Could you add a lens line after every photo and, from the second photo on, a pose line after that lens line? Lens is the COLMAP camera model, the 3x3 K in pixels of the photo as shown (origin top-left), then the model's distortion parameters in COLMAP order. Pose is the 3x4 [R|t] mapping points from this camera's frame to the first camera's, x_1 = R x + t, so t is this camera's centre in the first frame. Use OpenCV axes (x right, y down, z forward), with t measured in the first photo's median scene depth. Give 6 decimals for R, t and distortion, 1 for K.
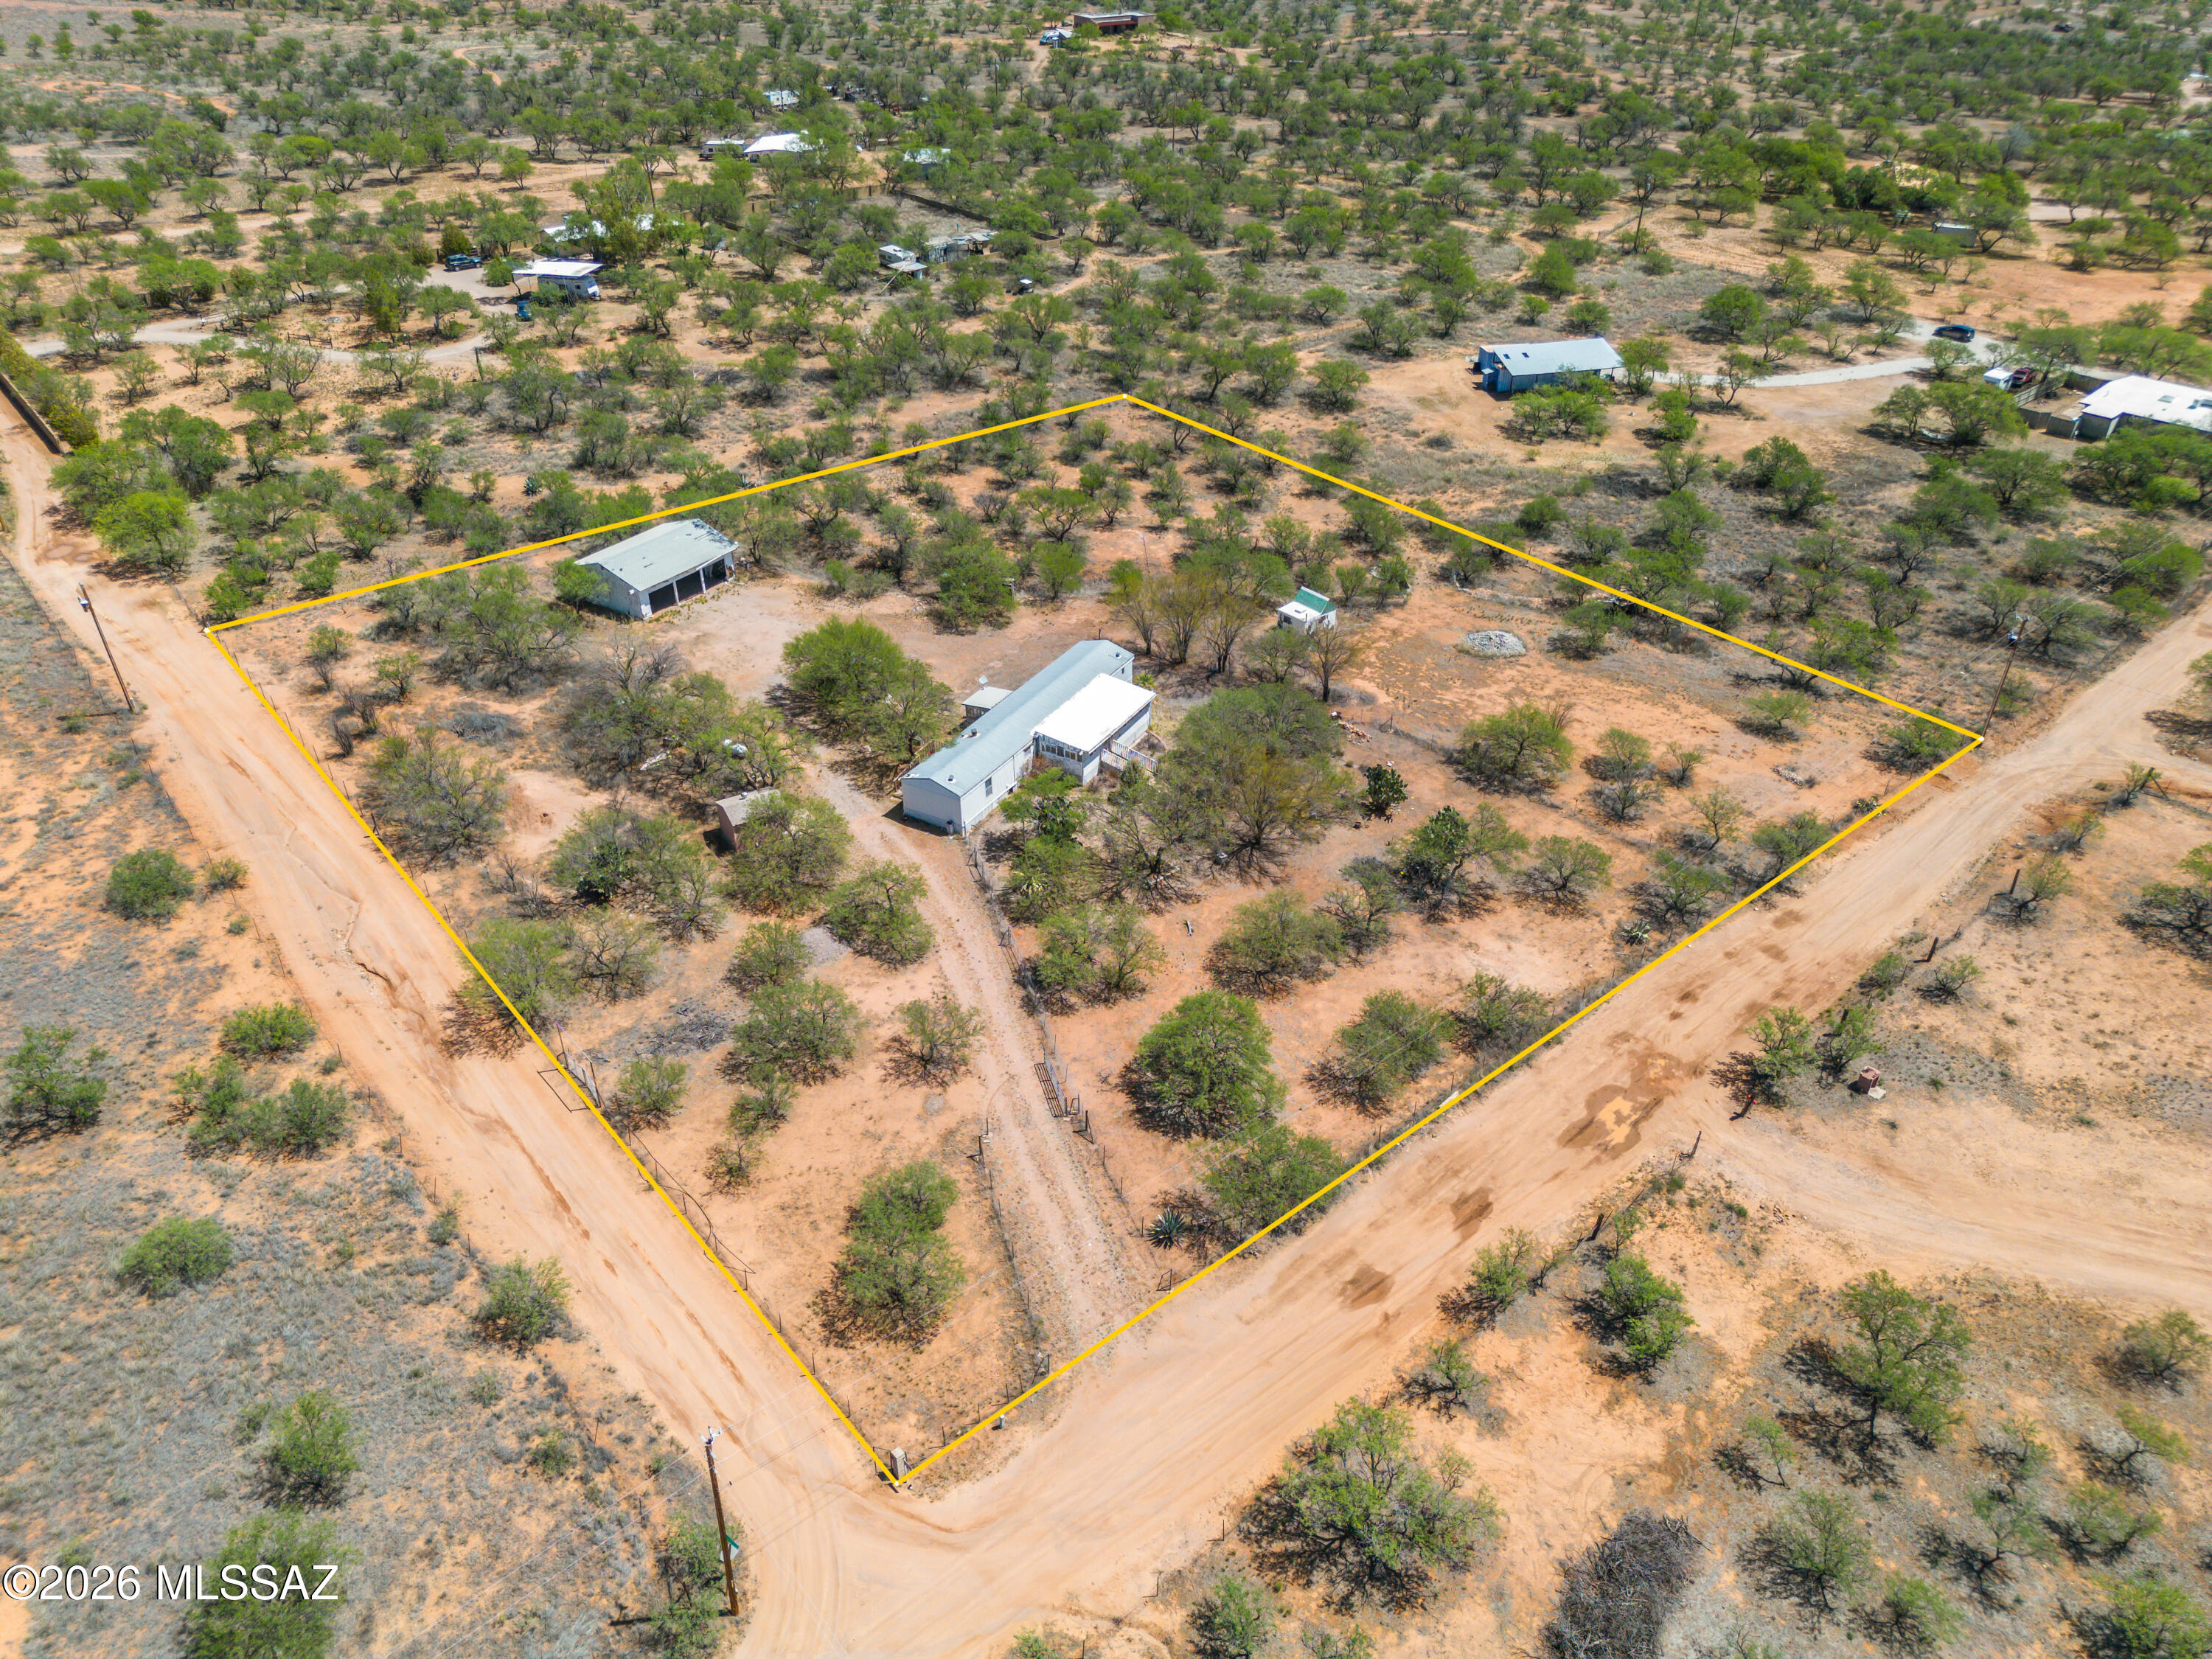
lens RADIAL K [[1544.3, 0, 1103.1], [0, 1544.3, 837.6], [0, 0, 1]] dist [0.061522, -0.054114]
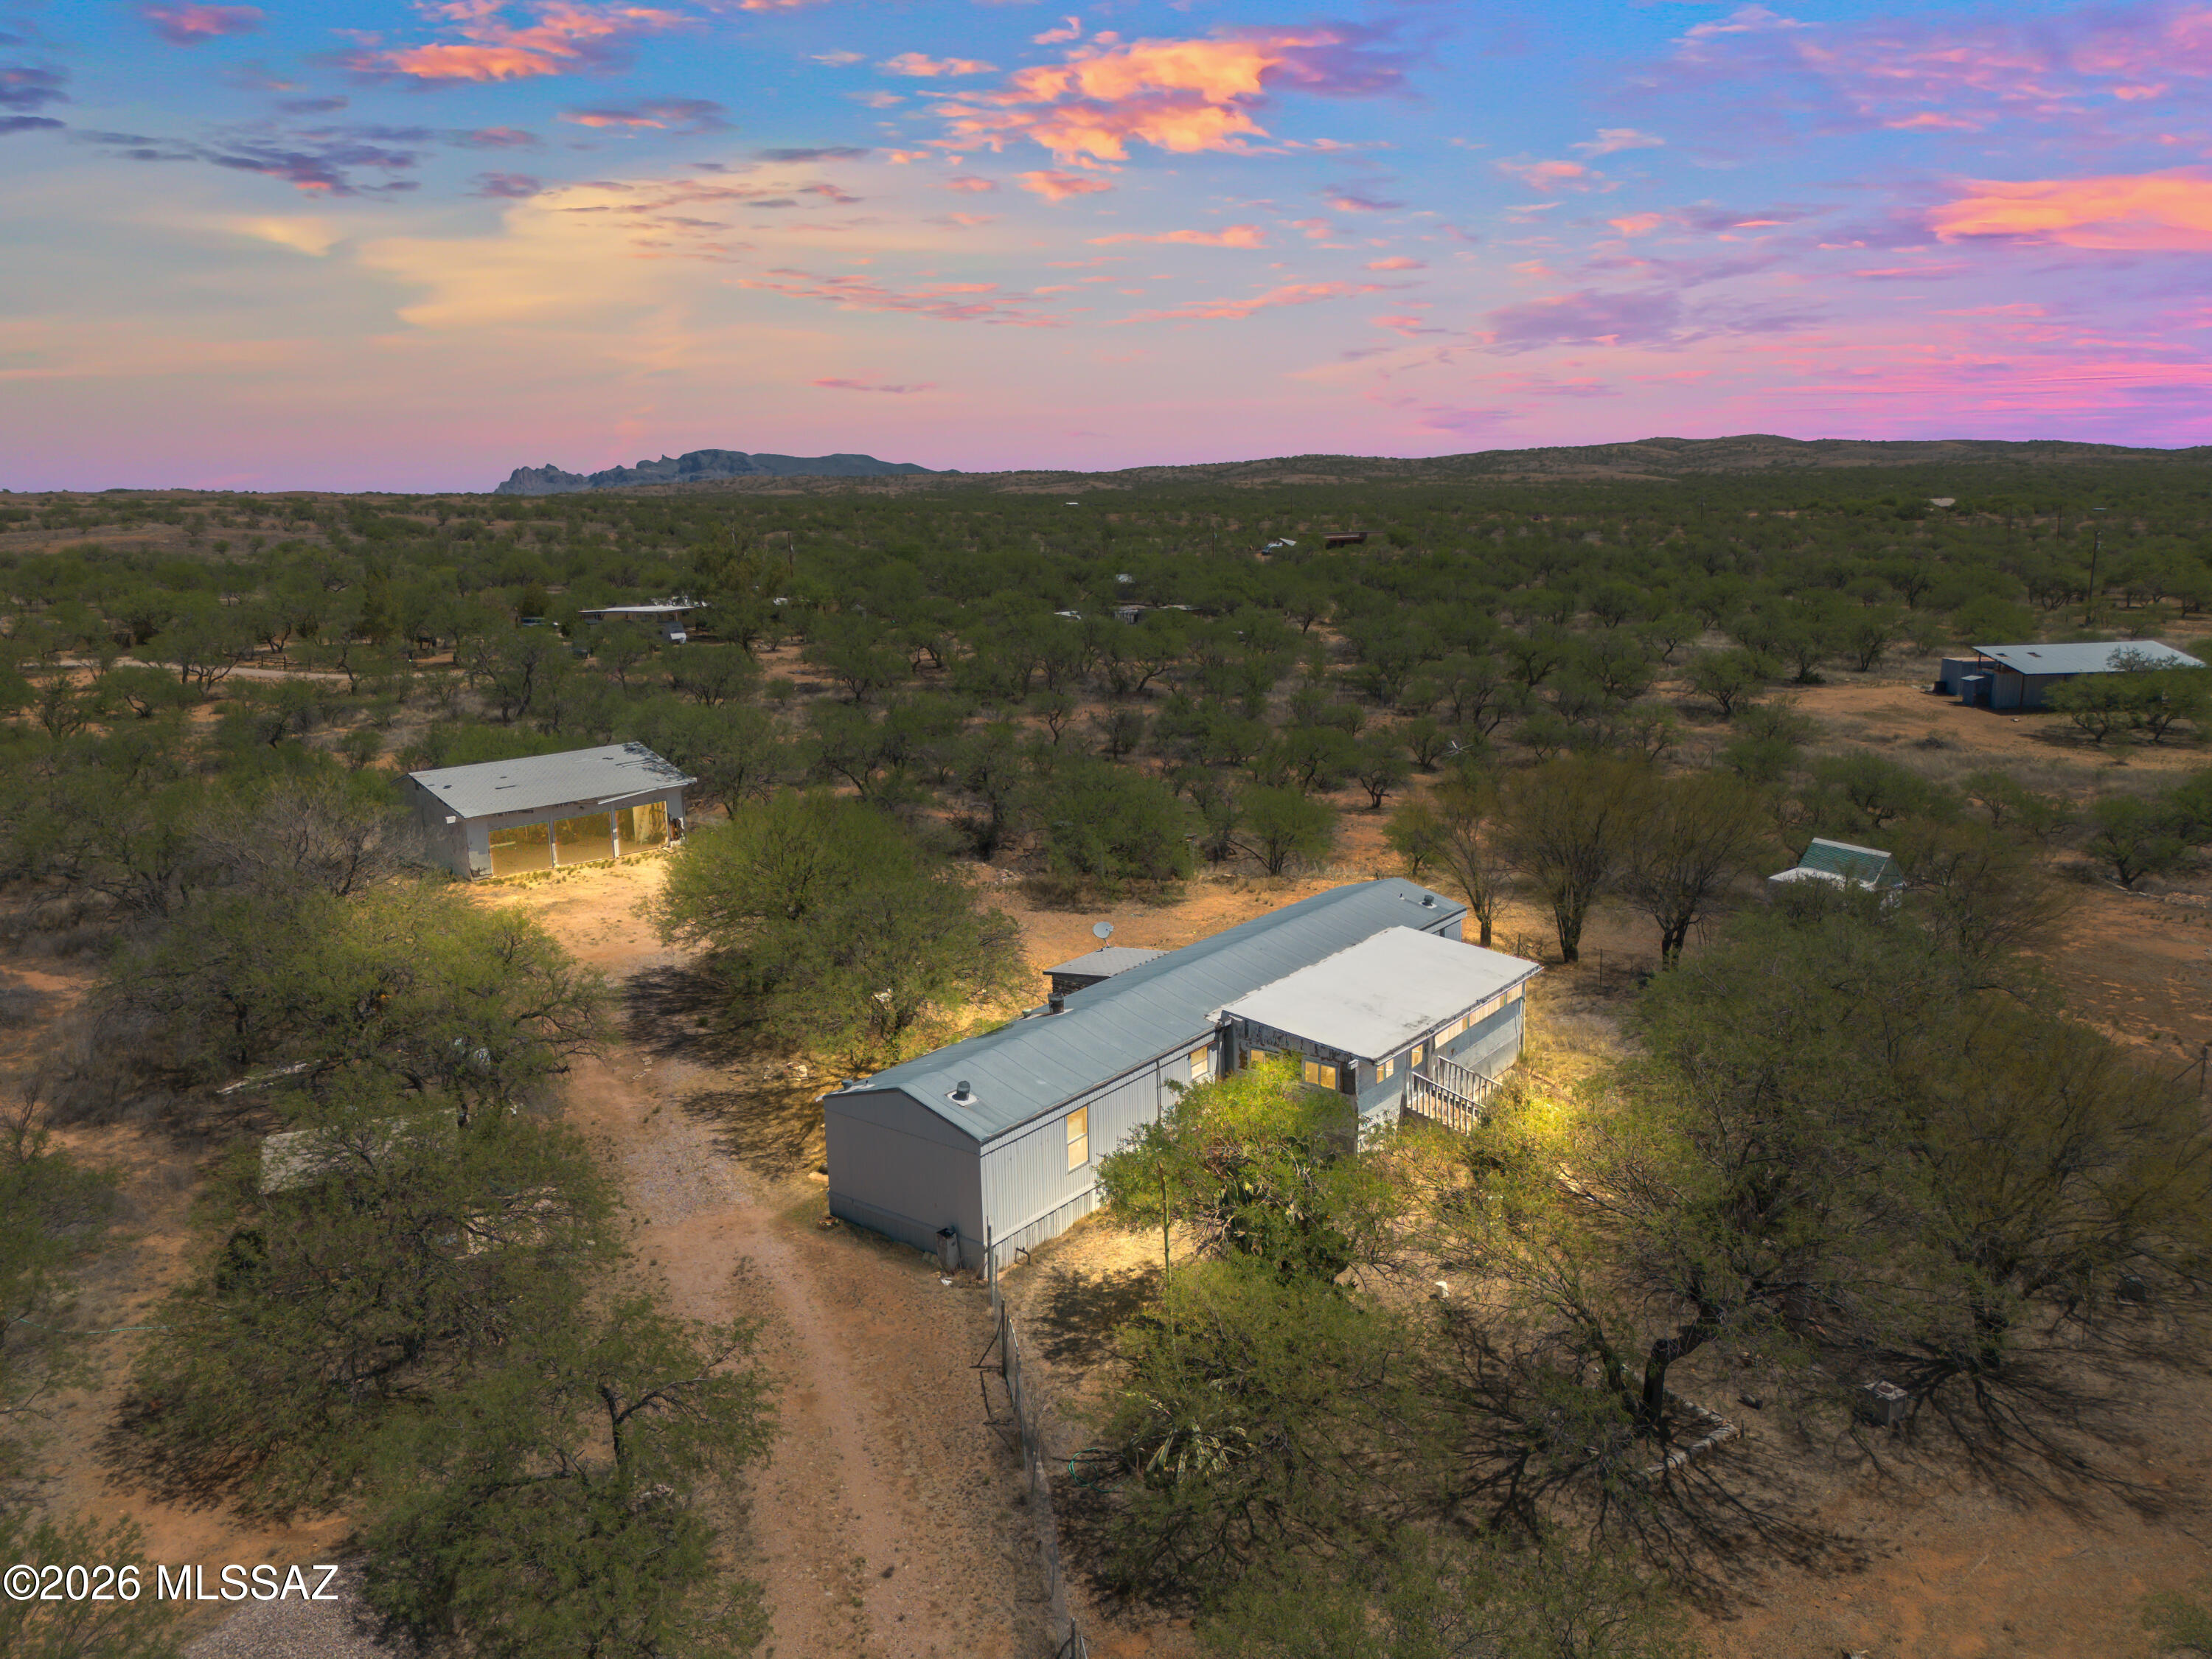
lens RADIAL K [[1544.3, 0, 1103.1], [0, 1544.3, 837.6], [0, 0, 1]] dist [0.061522, -0.054114]
pose [[0.990130, 0.013308, -0.139517, -0.023347], [-0.064497, 0.927070, -0.369299, 0.032128], [0.124428, 0.374653, 0.918778, 0.678876]]
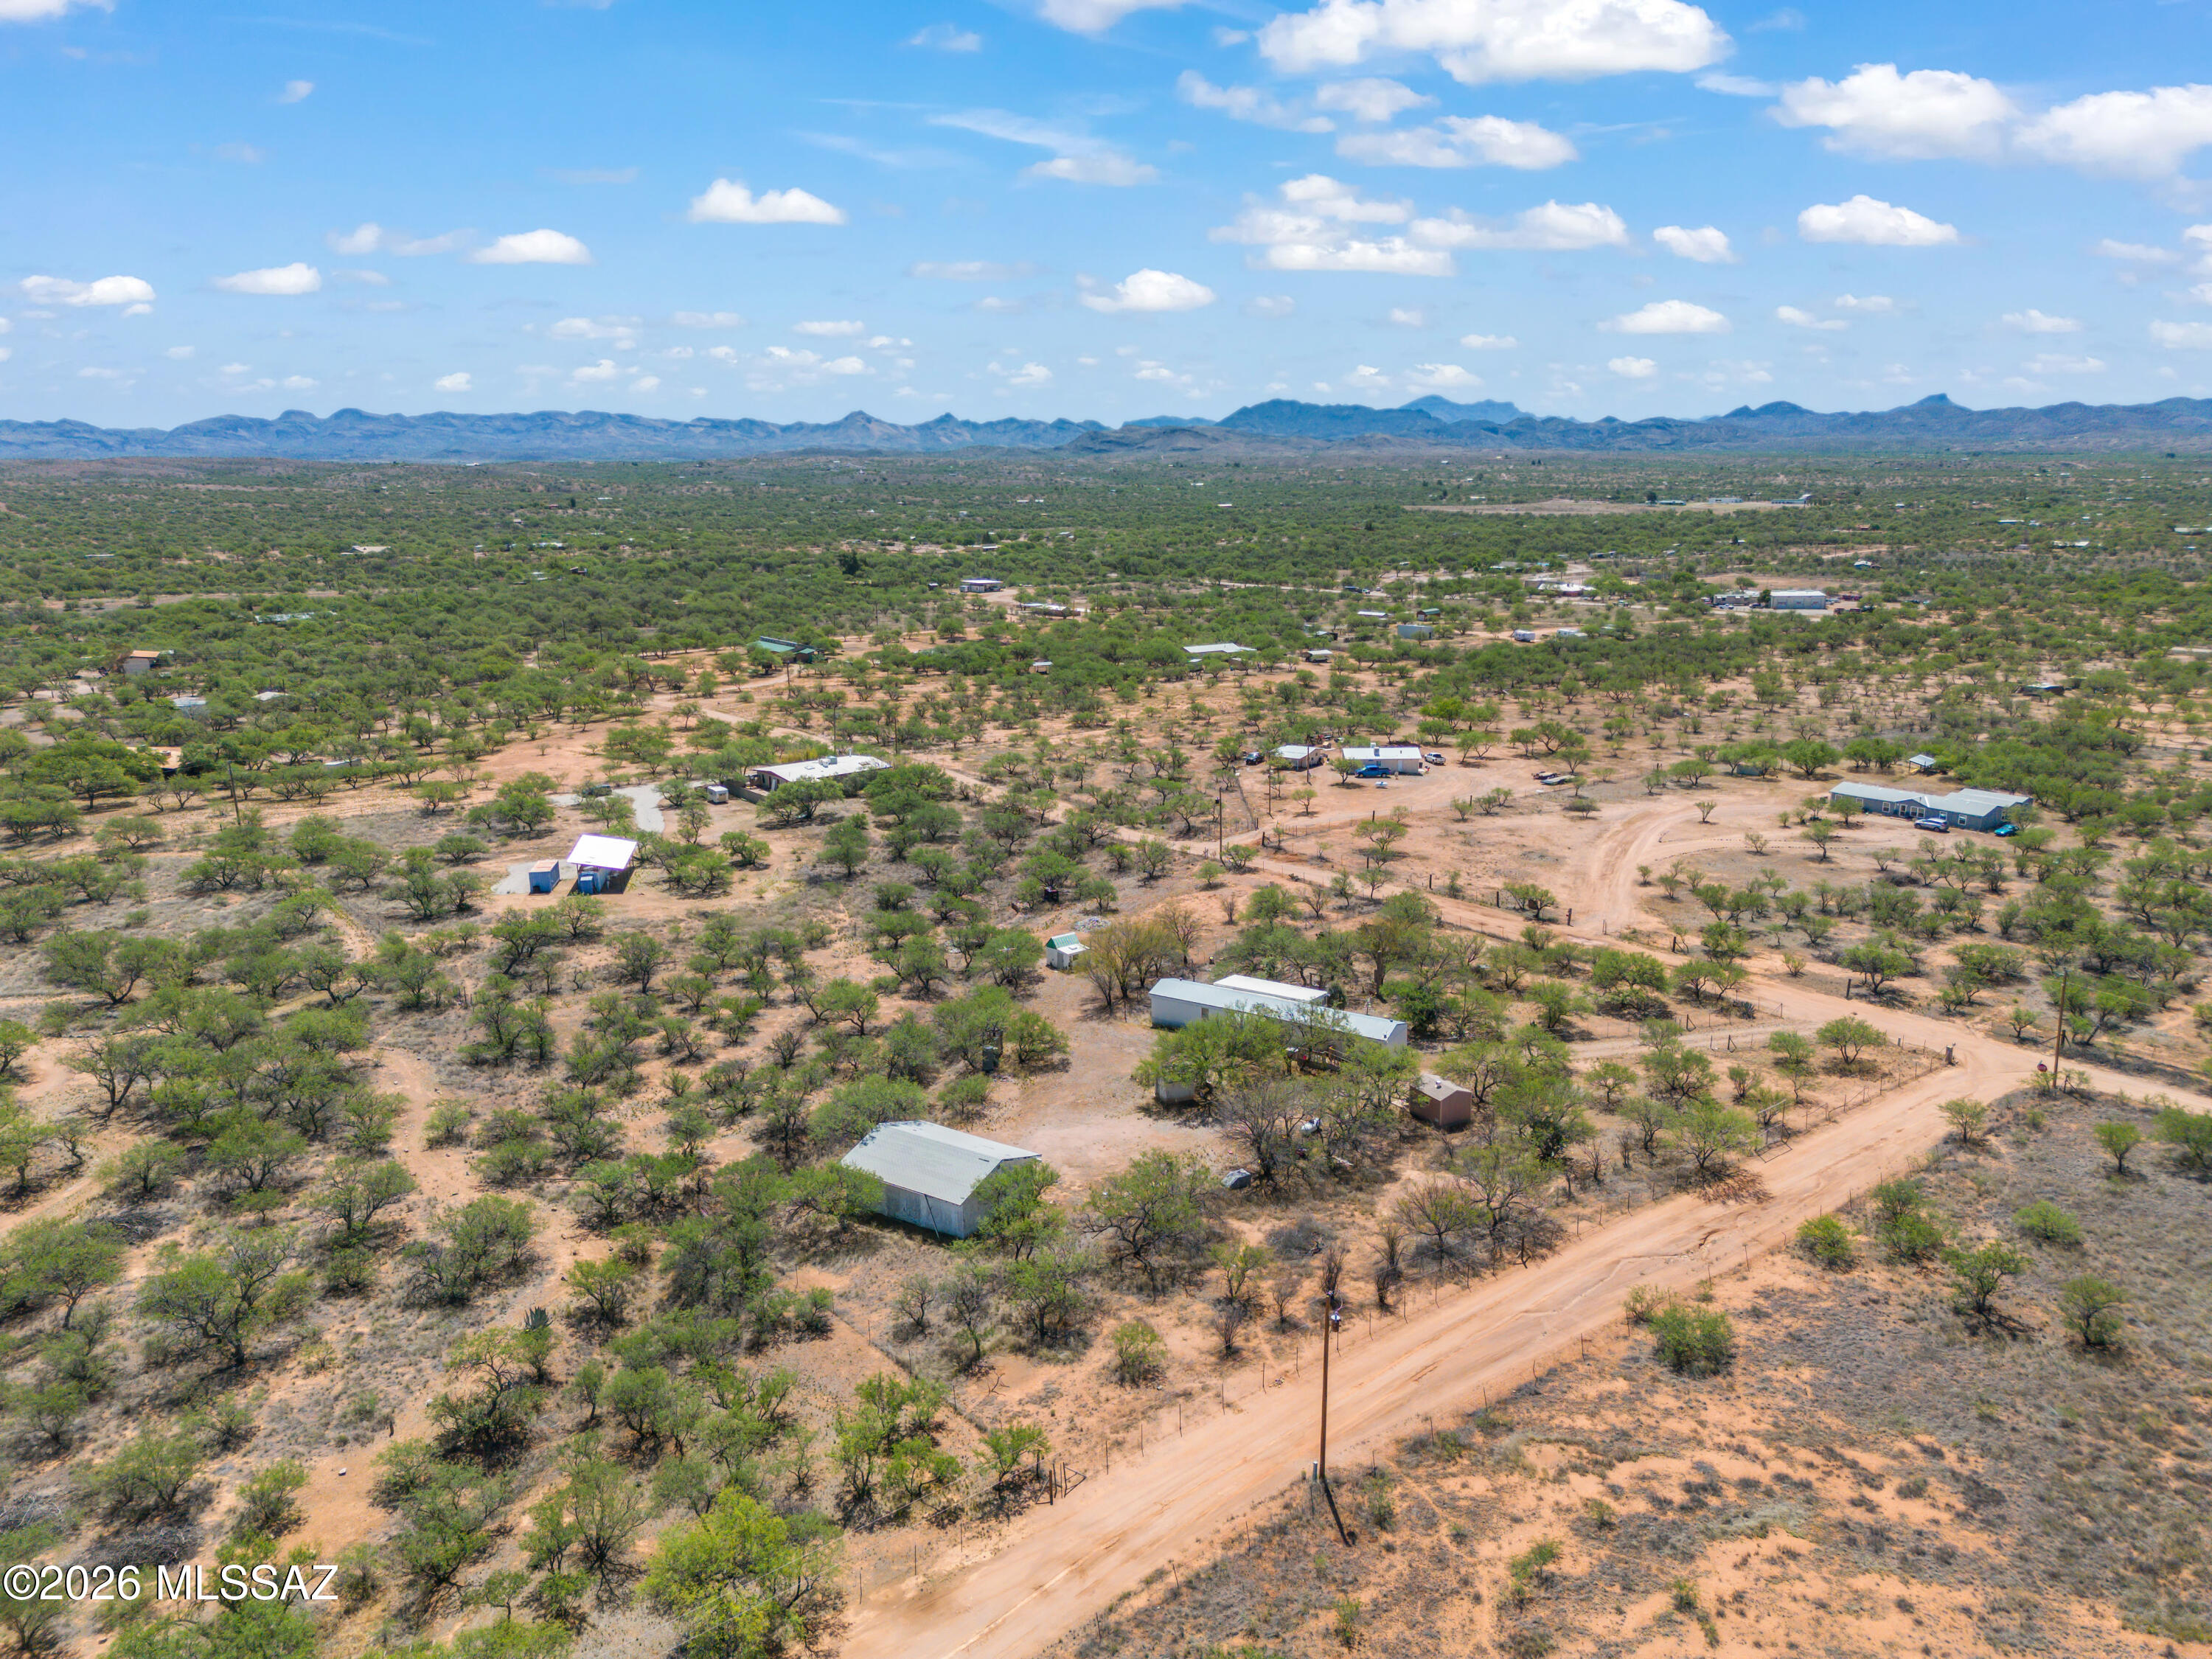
lens RADIAL K [[1544.3, 0, 1103.1], [0, 1544.3, 837.6], [0, 0, 1]] dist [0.061522, -0.054114]
pose [[0.032481, -0.232879, 0.971963, -1.366026], [0.565972, 0.805819, 0.174158, -0.538341], [-0.823784, 0.544447, 0.157977, 0.913048]]
